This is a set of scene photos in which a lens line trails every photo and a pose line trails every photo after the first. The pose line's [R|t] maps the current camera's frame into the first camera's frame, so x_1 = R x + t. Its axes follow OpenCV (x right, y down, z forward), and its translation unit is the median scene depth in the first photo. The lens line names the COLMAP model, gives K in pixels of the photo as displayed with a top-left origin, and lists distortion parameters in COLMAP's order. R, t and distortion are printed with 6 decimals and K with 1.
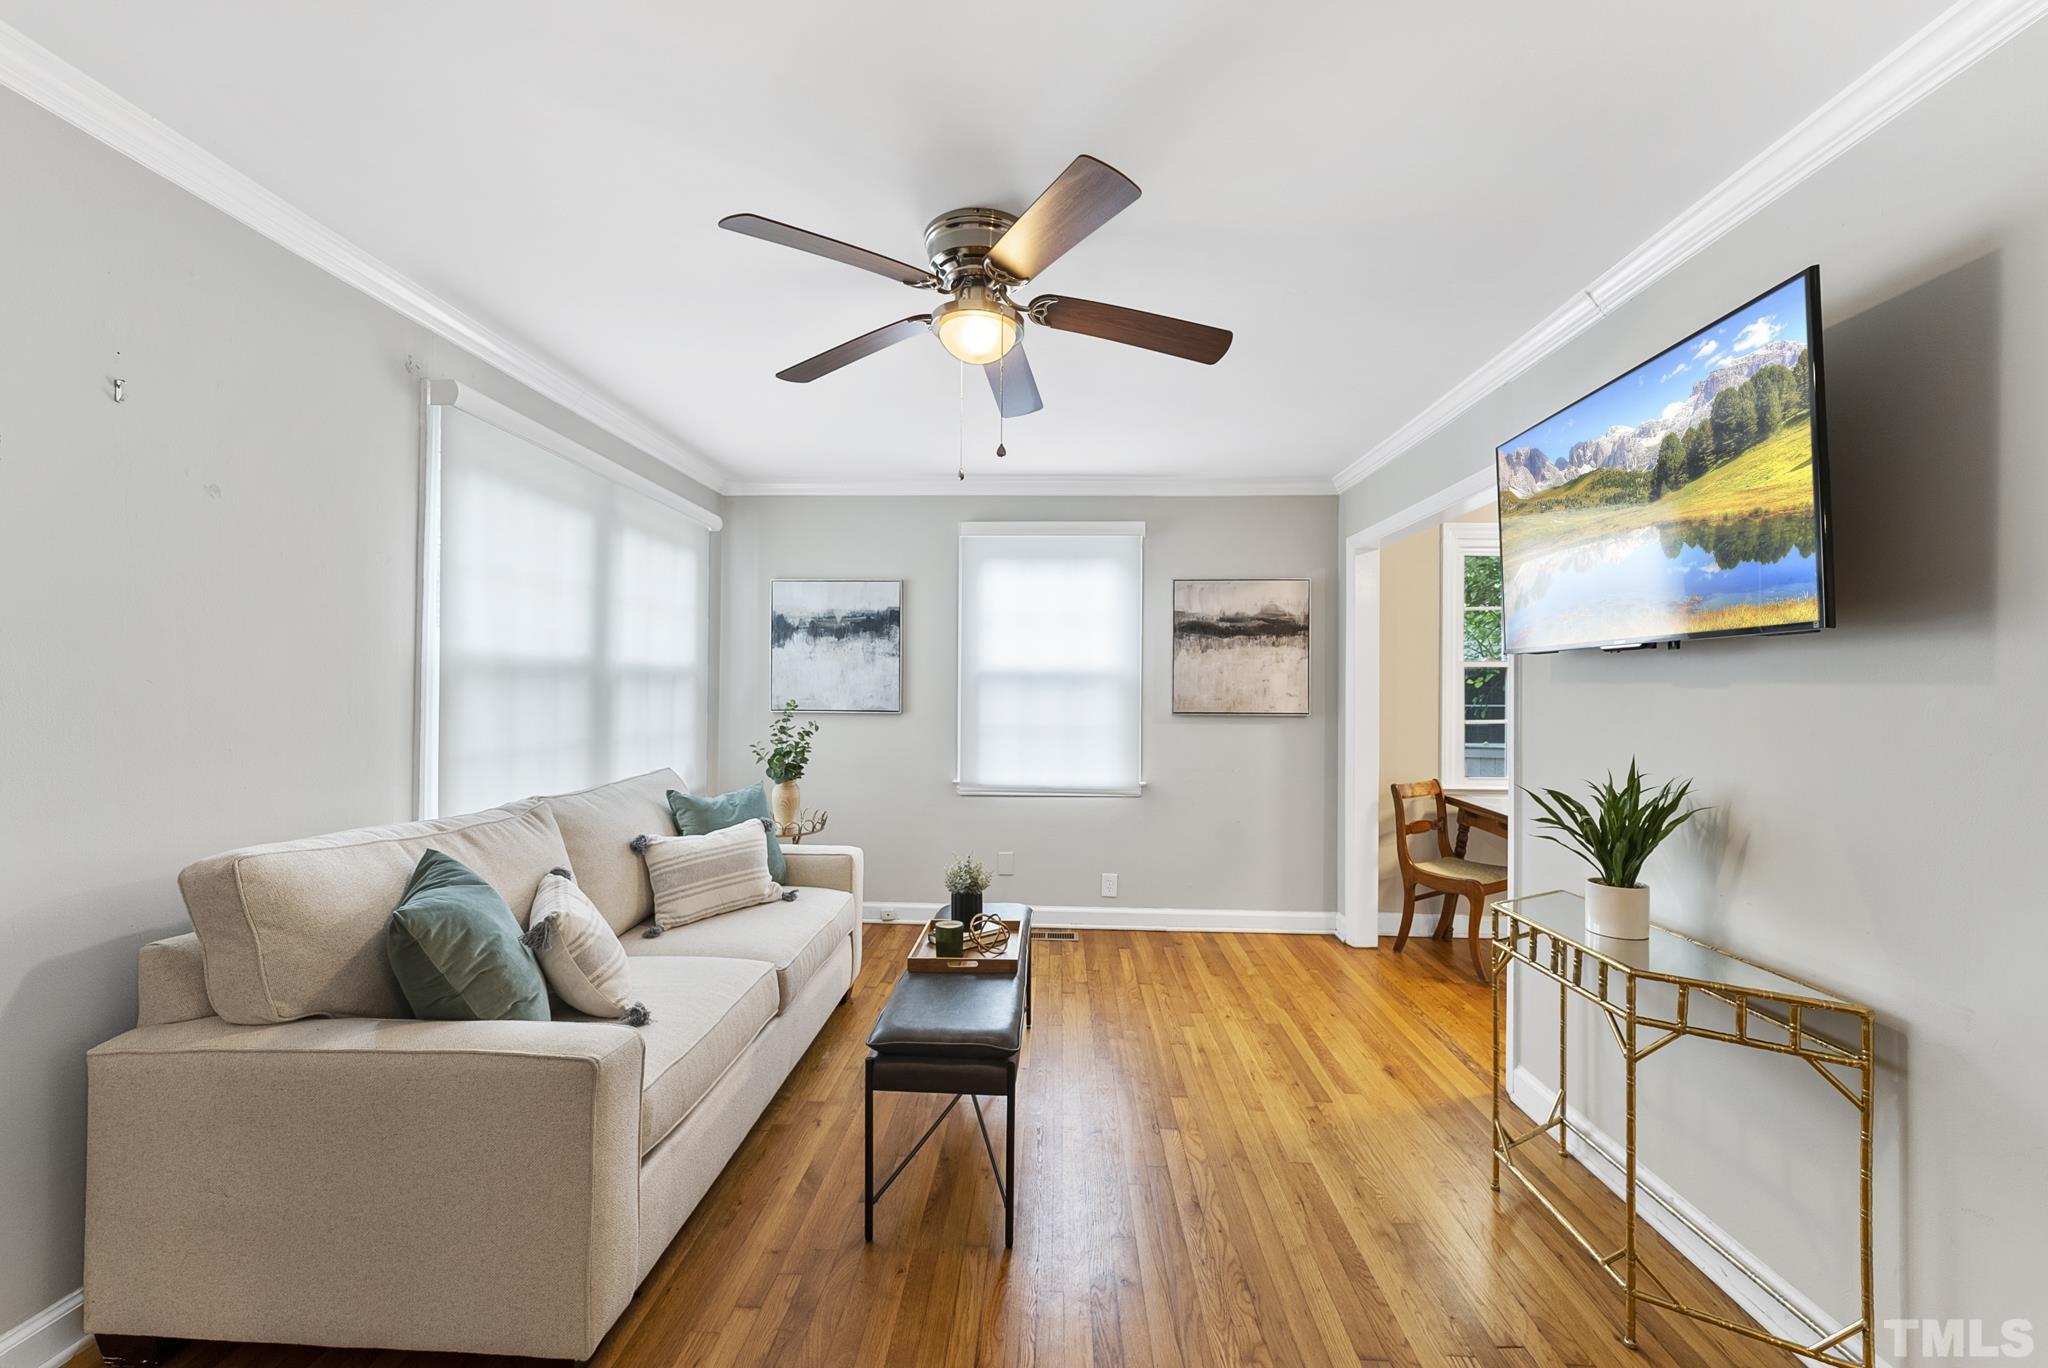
lens RADIAL K [[835.8, 0, 1016.7], [0, 835.8, 696.9], [0, 0, 1]] dist [0.002253, -0.000179]
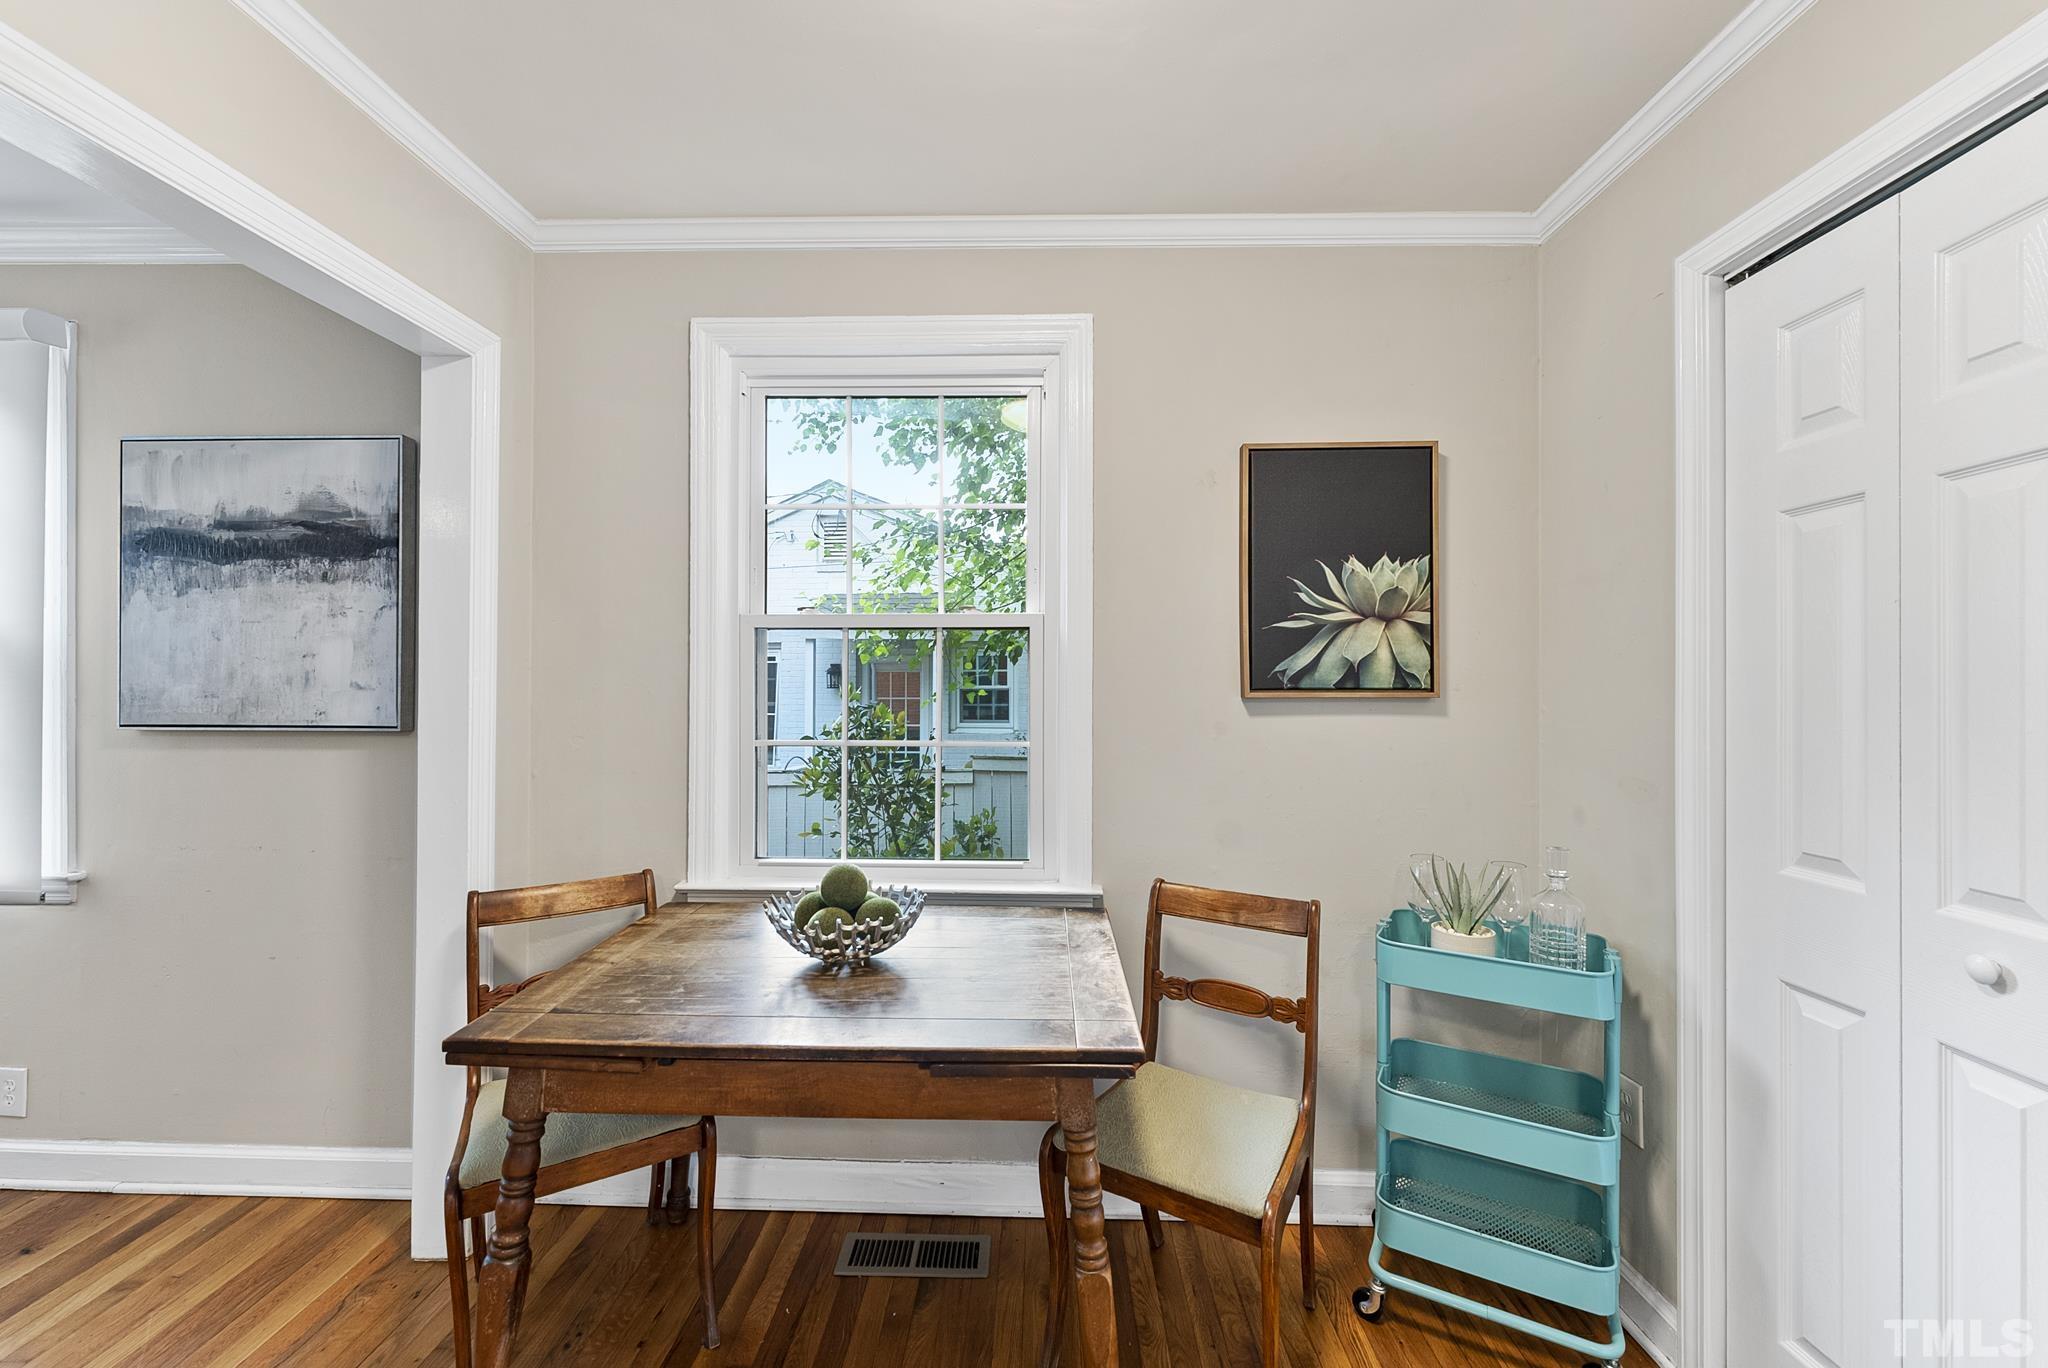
lens RADIAL K [[835.8, 0, 1015.8], [0, 835.8, 685.1], [0, 0, 1]] dist [0.002253, -0.000179]
pose [[0.999994, -0.002265, 0.002730, 0.687370], [0.002279, 0.999985, -0.005039, 0.000005], [-0.002719, 0.005045, 0.999984, 0.533806]]
